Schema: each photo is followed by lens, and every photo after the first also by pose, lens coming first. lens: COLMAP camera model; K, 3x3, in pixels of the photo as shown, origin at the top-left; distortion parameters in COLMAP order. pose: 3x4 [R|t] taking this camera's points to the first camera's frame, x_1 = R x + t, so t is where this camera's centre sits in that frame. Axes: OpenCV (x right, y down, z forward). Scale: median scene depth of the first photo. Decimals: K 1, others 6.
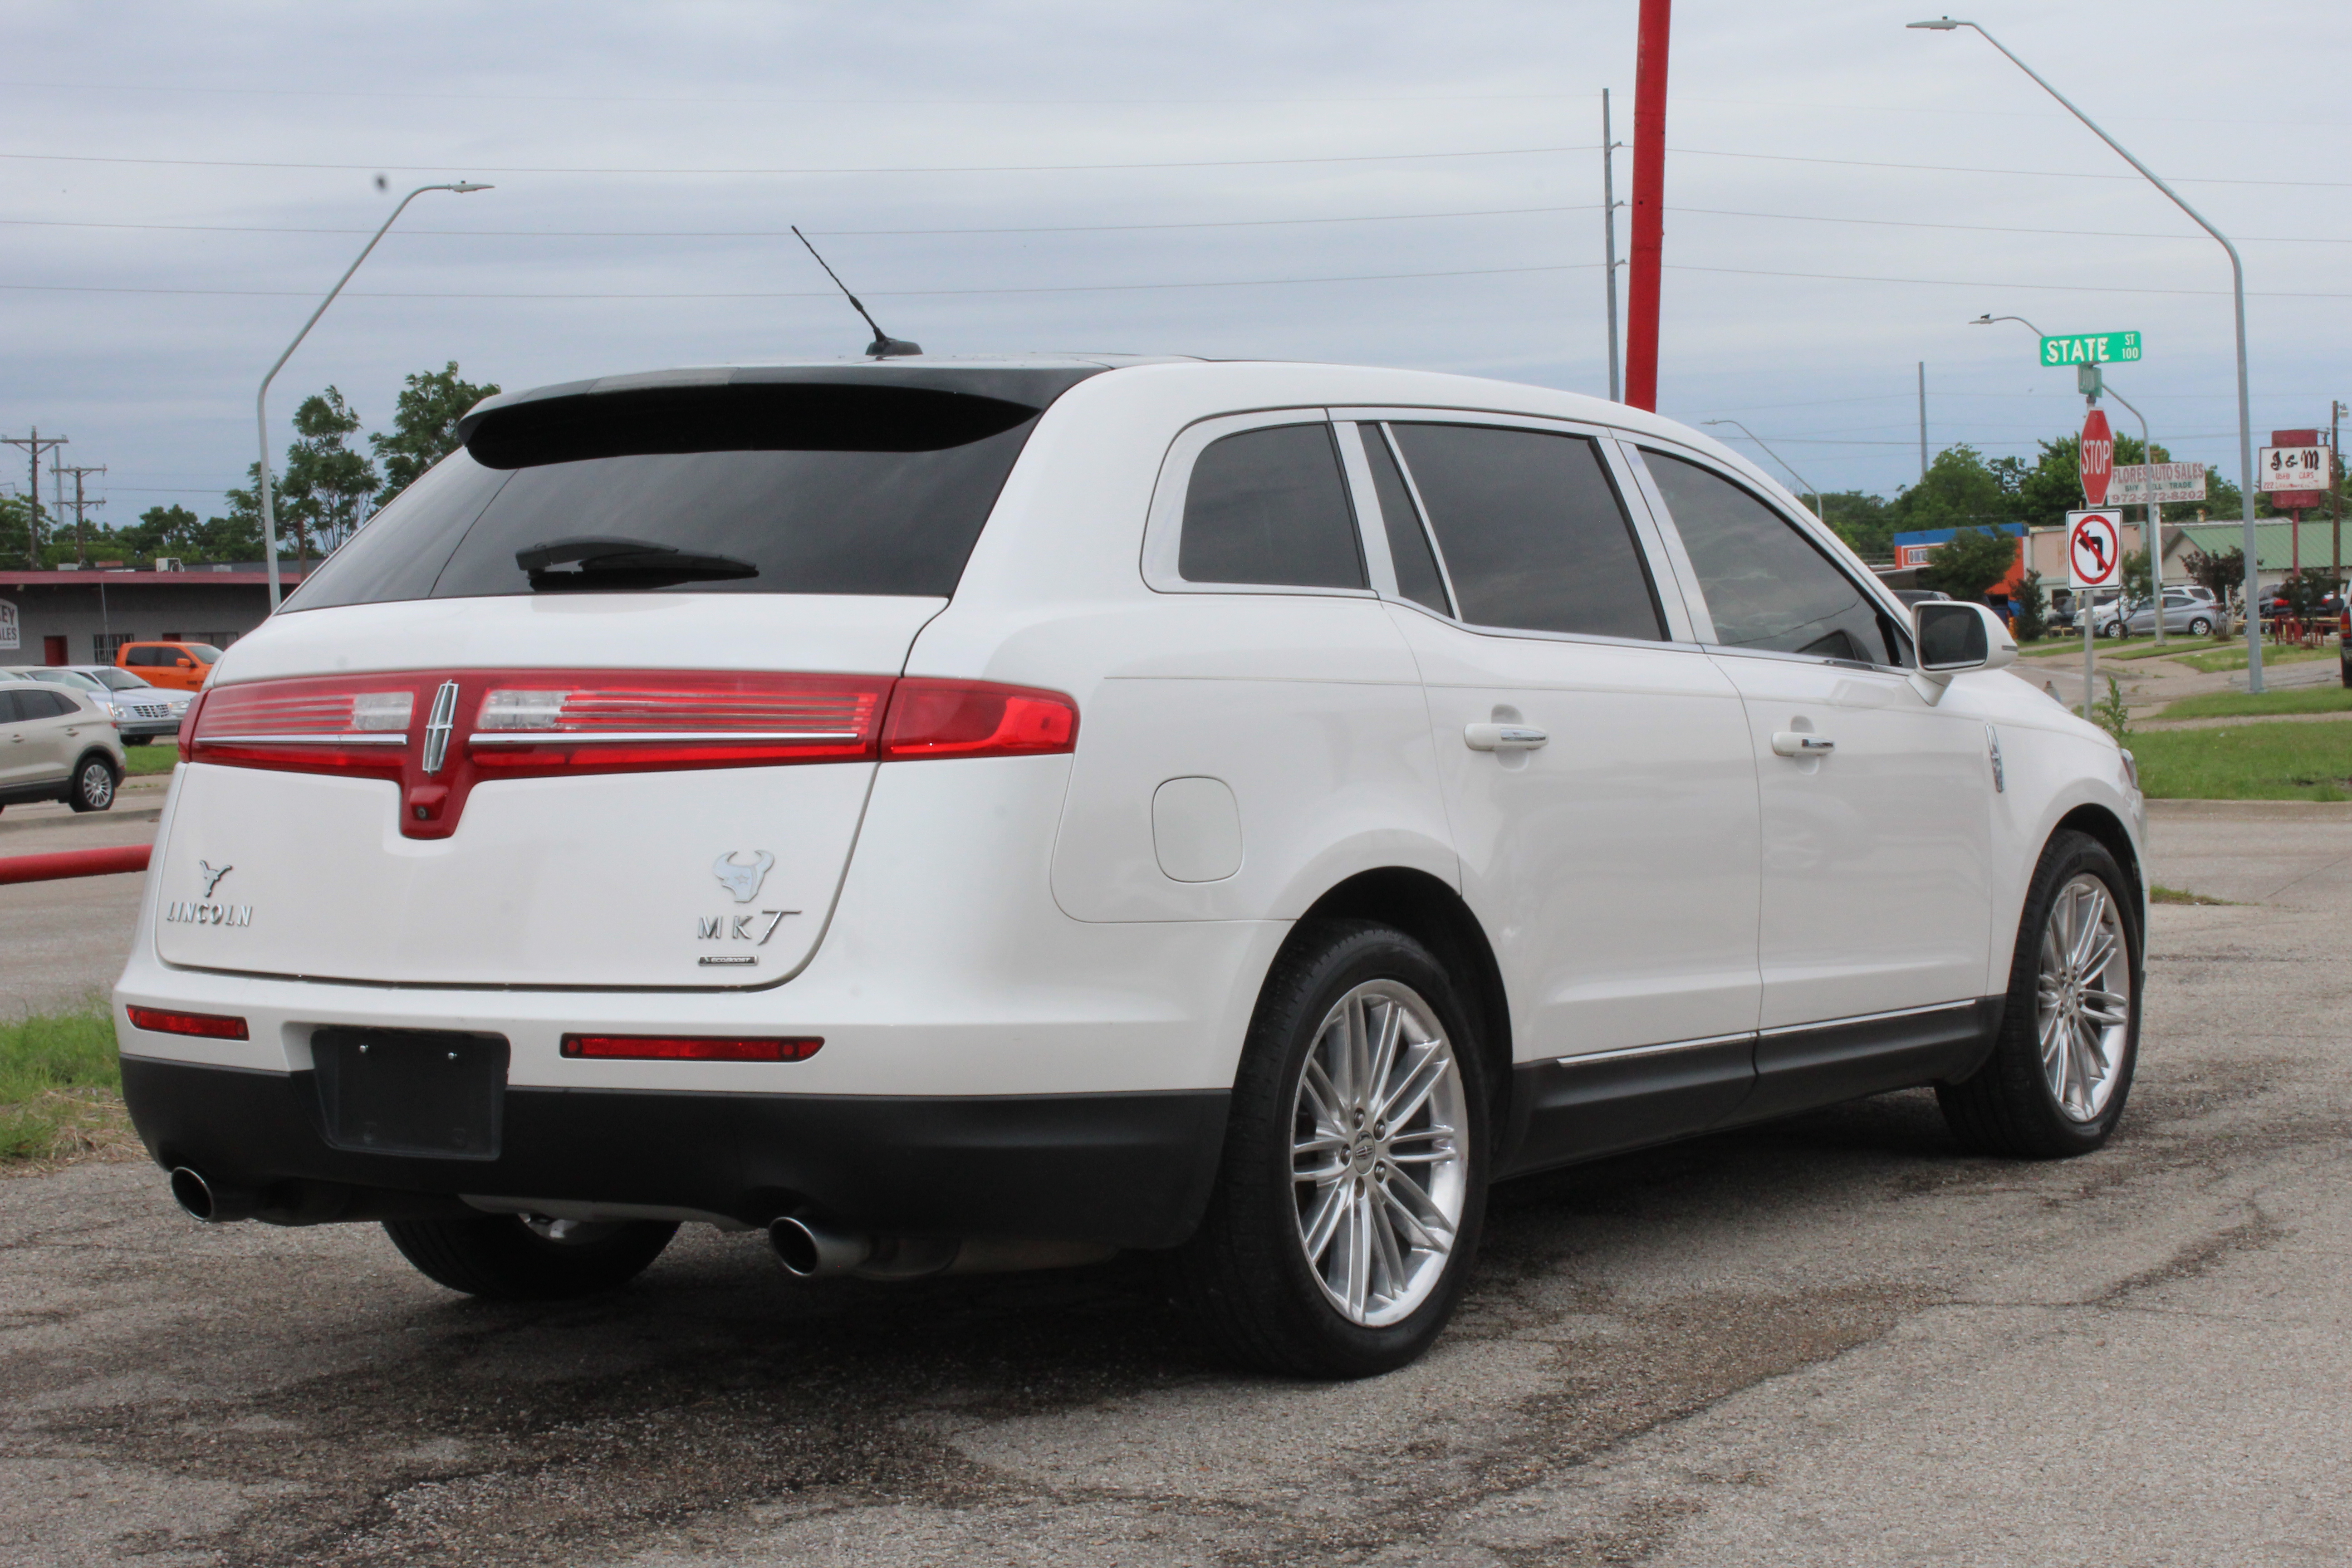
lens RADIAL K [[3943.5, 0, 1173.0], [0, 3943.5, 779.1], [0, 0, 1]] dist [0.009949, 0.000000]
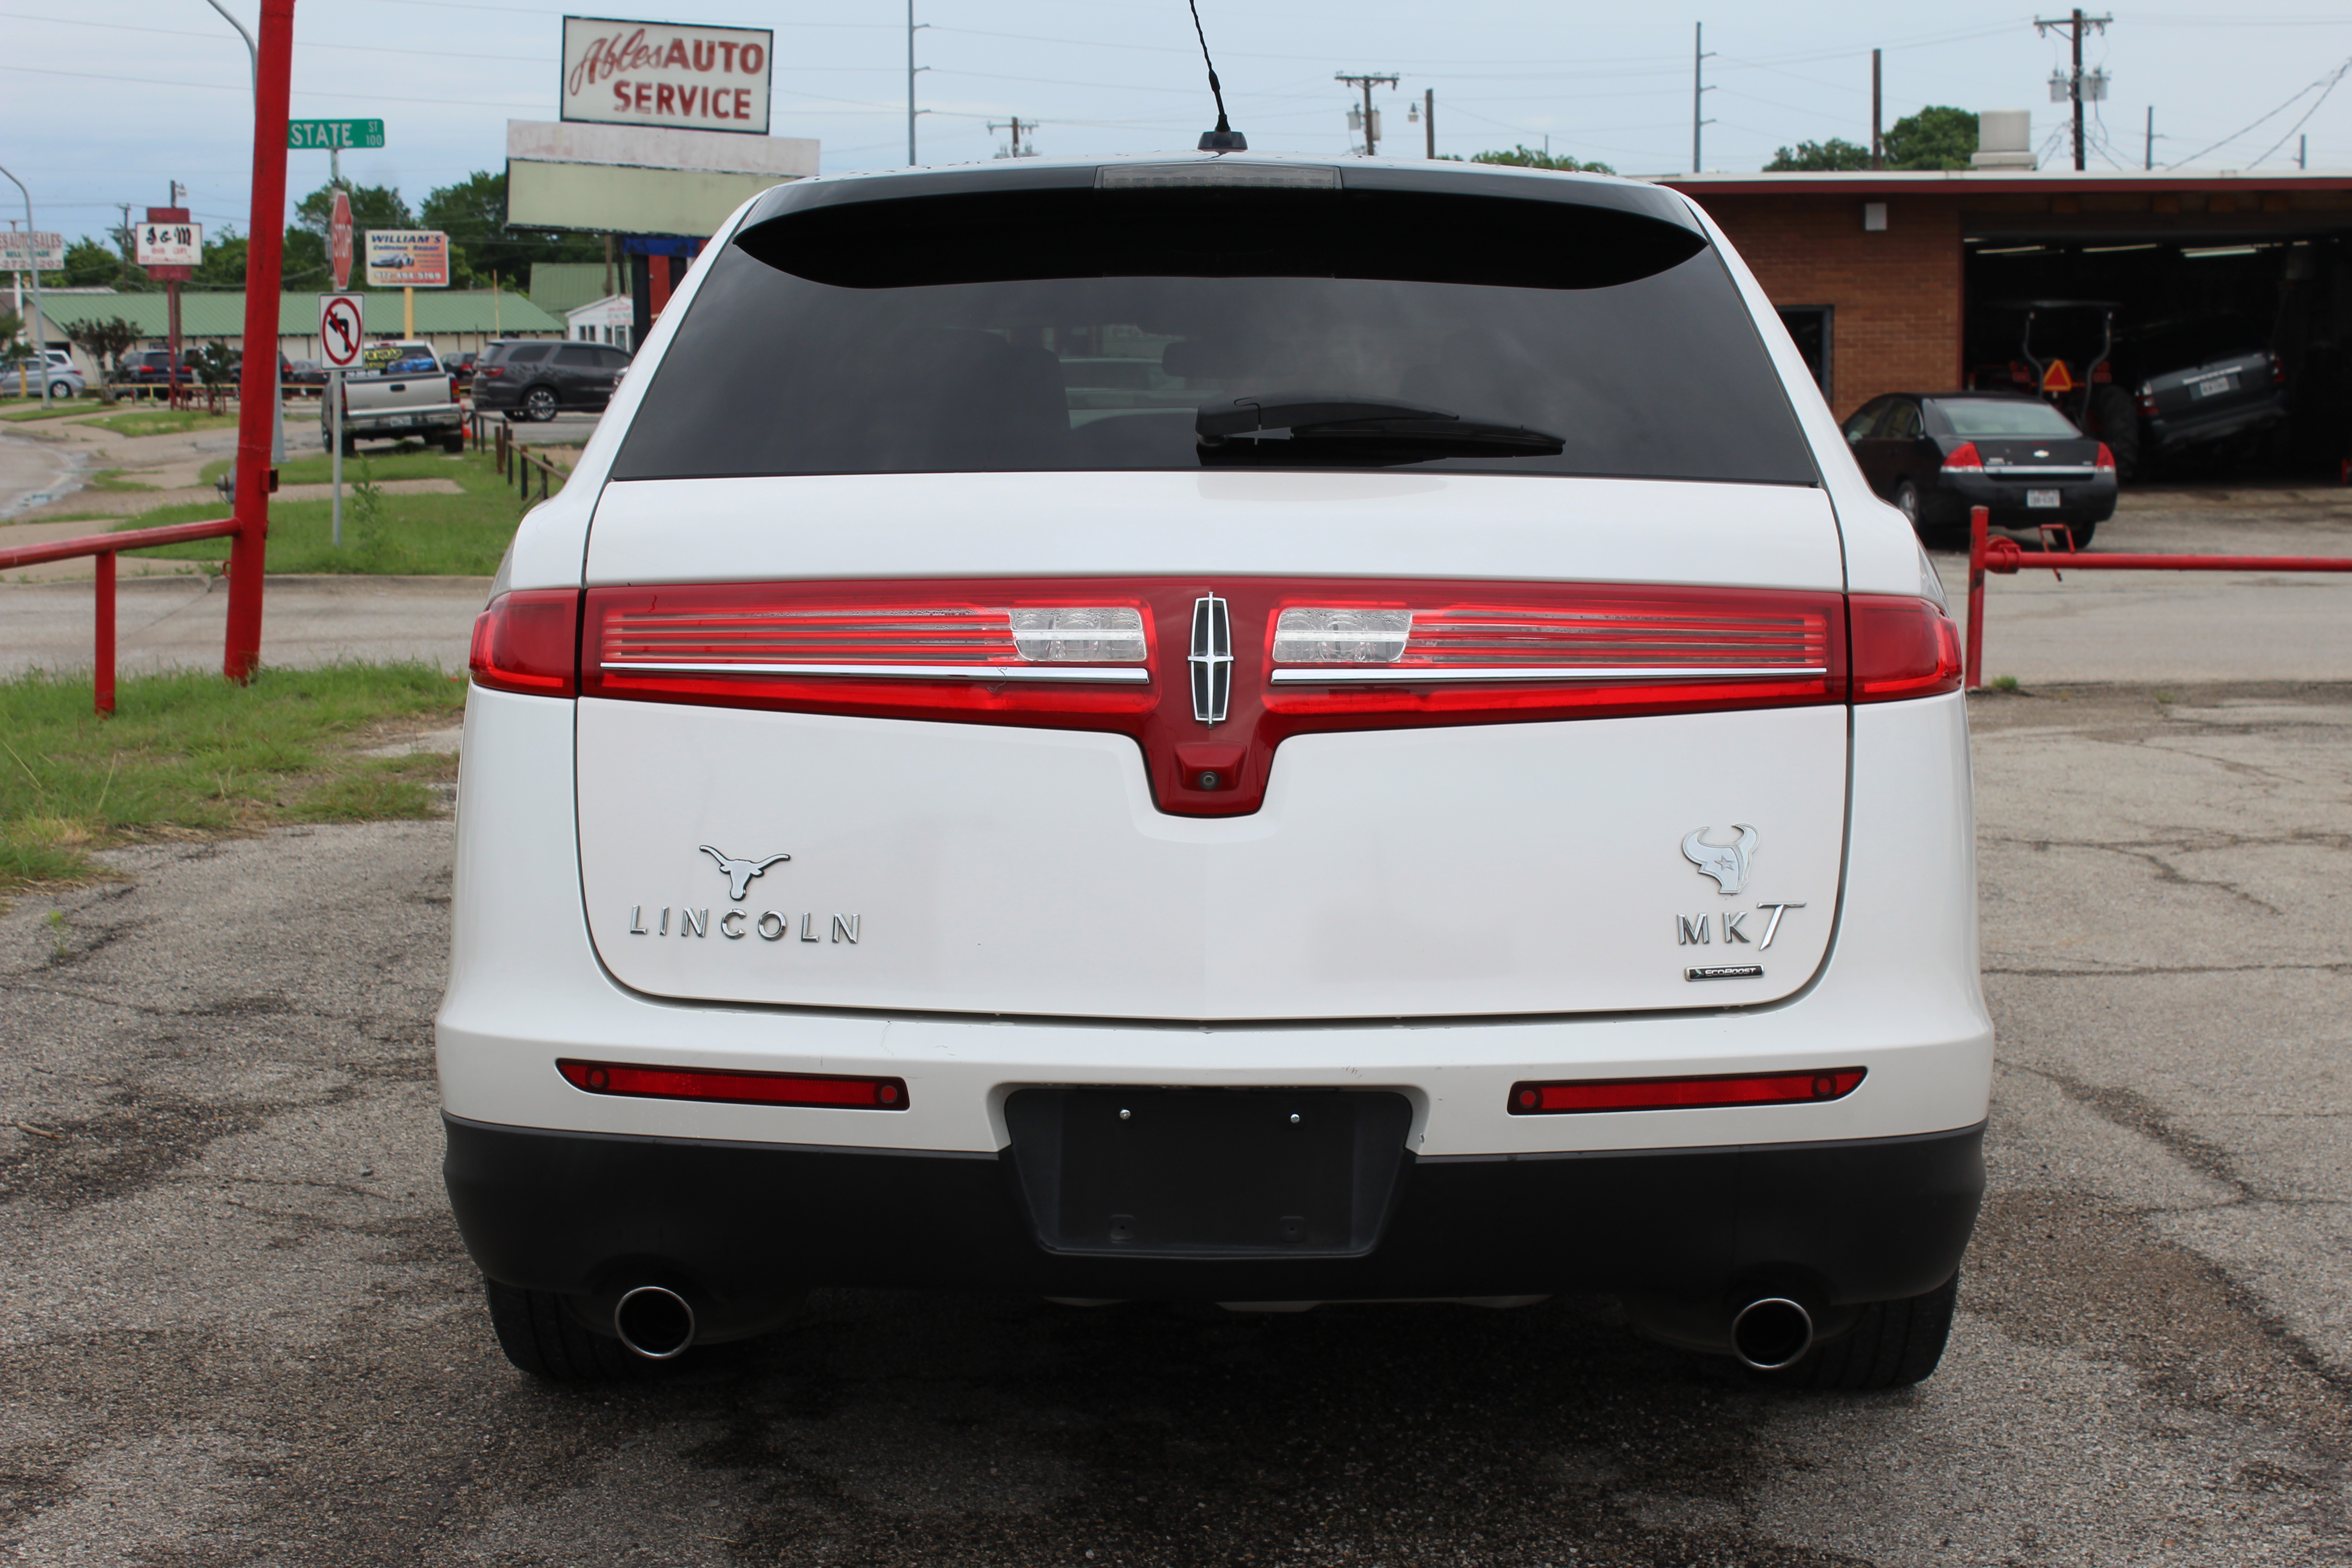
lens RADIAL K [[3664.6, 0, 1184.8], [0, 3664.6, 779.2], [0, 0, 1]] dist [-0.044201, 0.000000]
pose [[0.843923, -0.034126, 0.535378, -0.542564], [-0.002220, 0.997744, 0.067098, -0.035785], [-0.536459, -0.057814, 0.841943, 0.438596]]
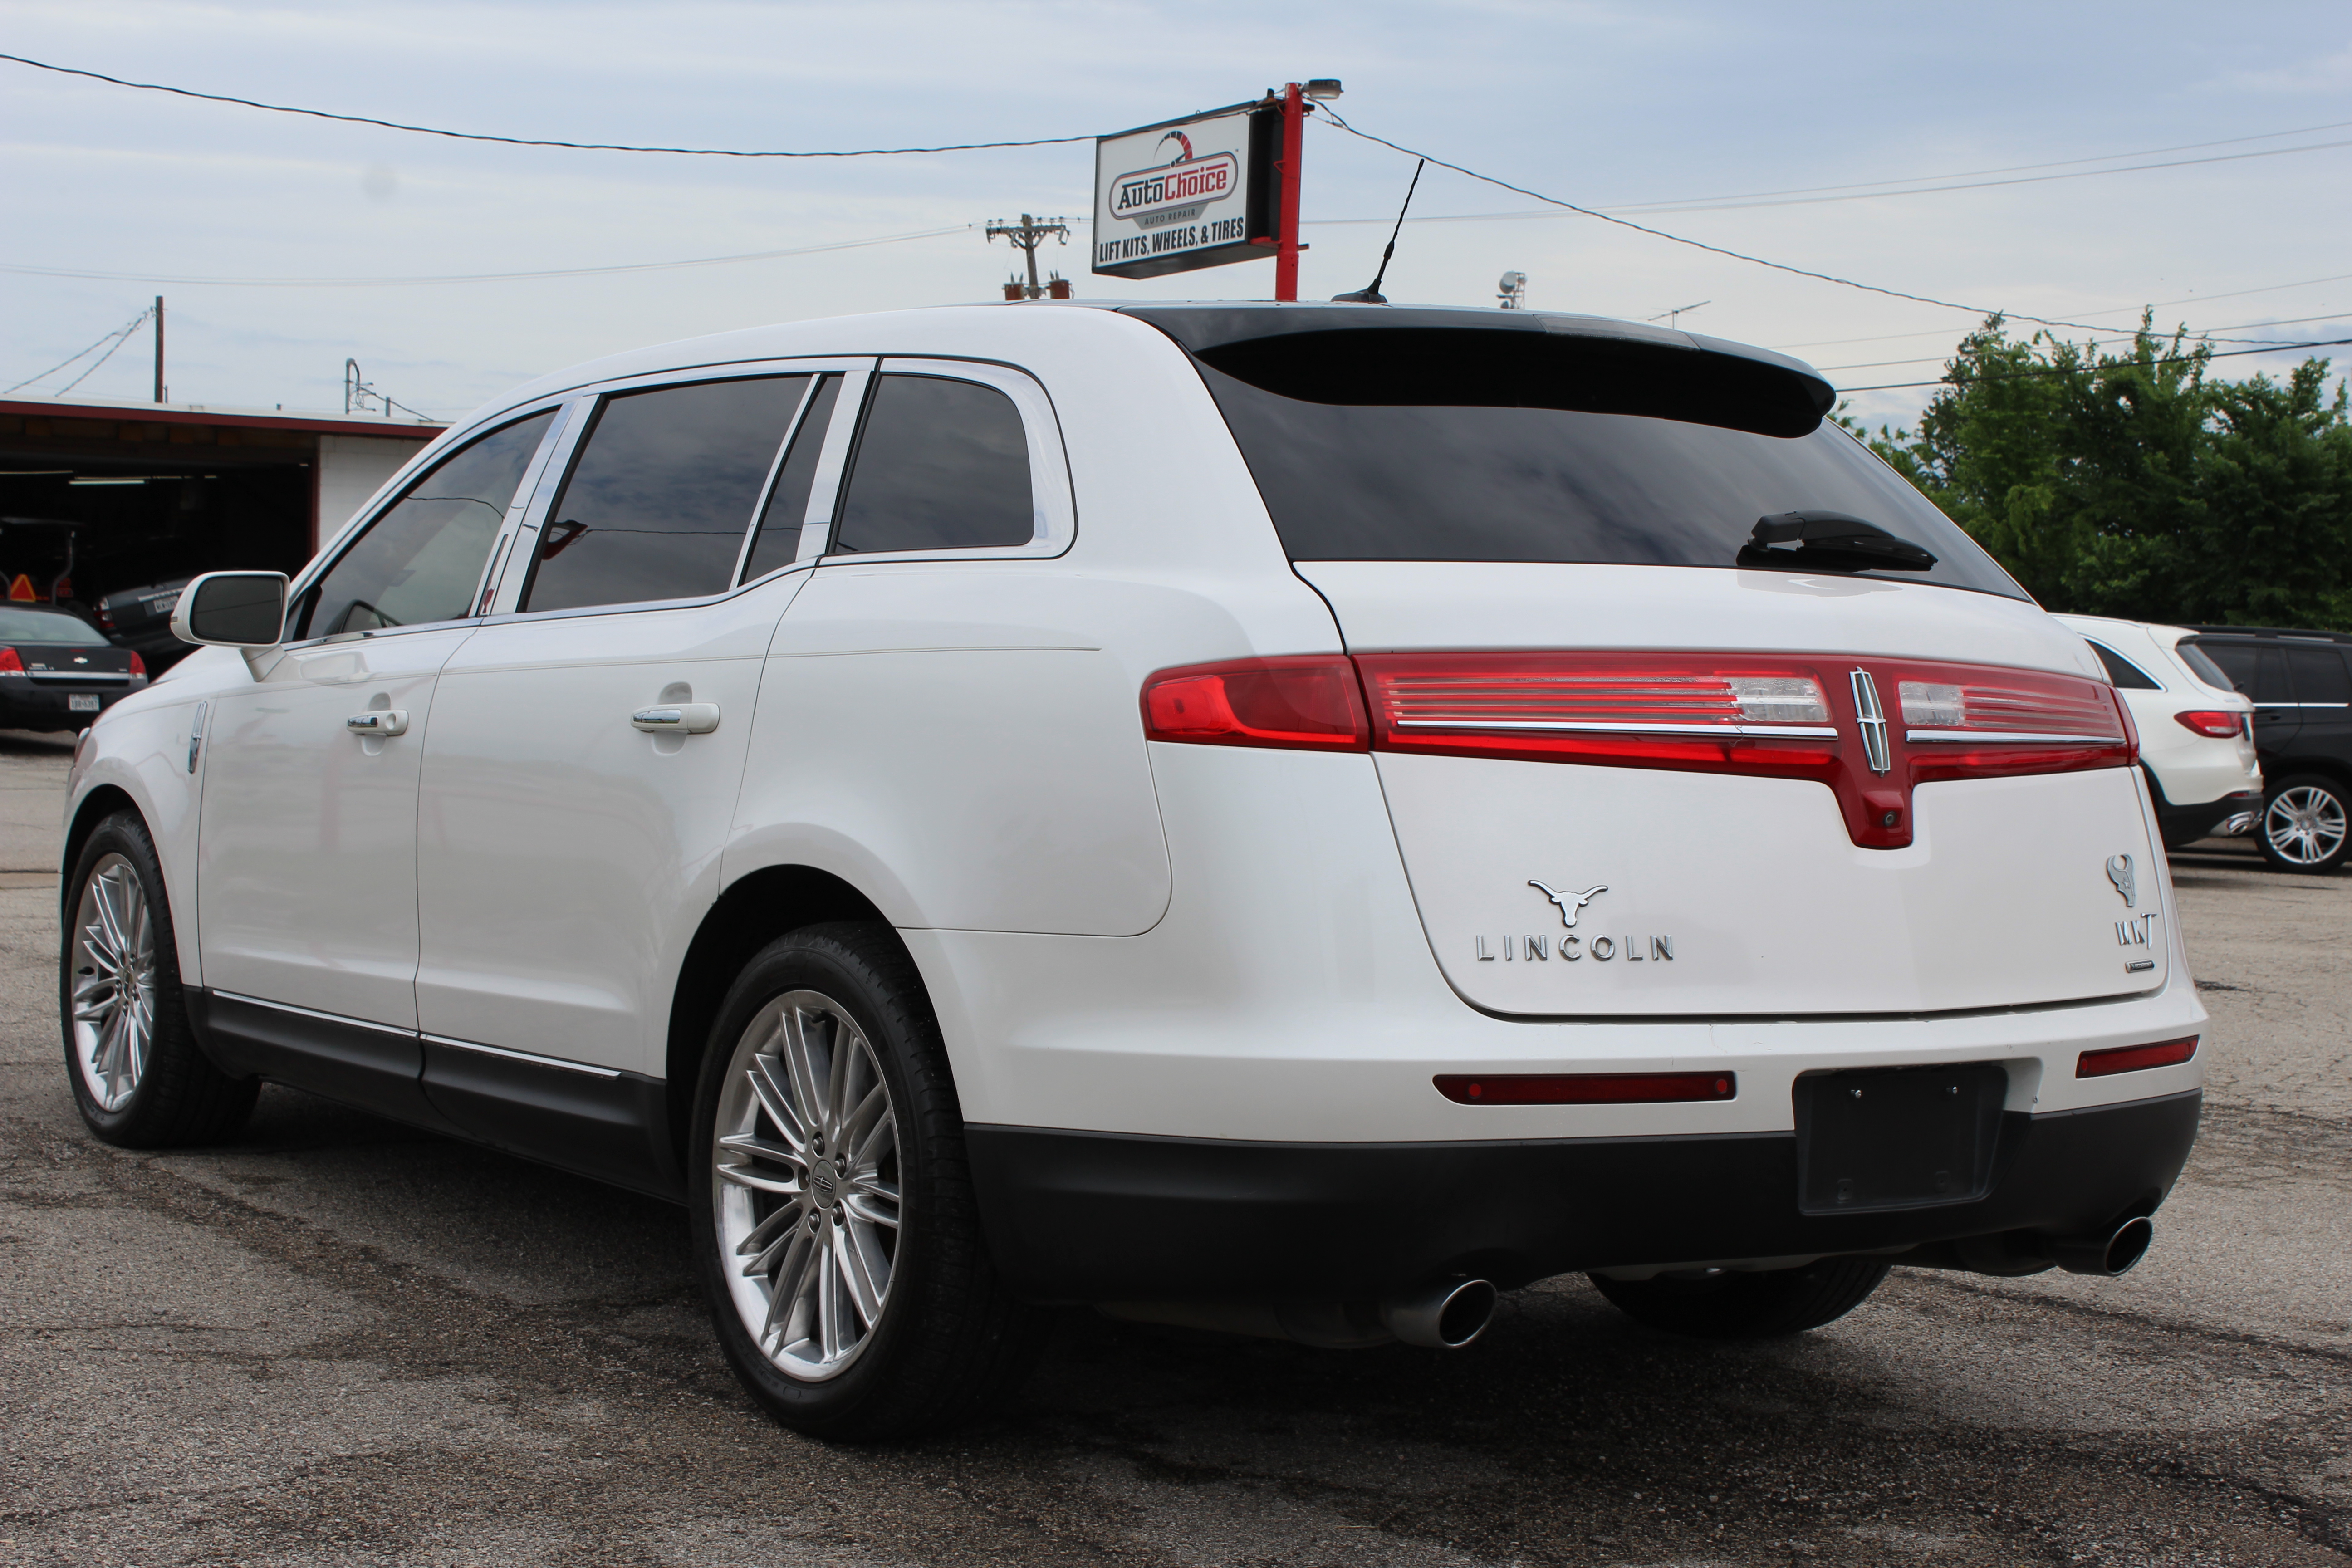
lens RADIAL K [[3415.1, 0, 1175.0], [0, 3415.1, 789.0], [0, 0, 1]] dist [-0.019827, 0.000000]
pose [[0.369243, -0.001773, 0.929331, -0.942828], [-0.010833, 0.999922, 0.006212, -0.001020], [-0.929270, -0.012361, 0.369195, 0.857323]]
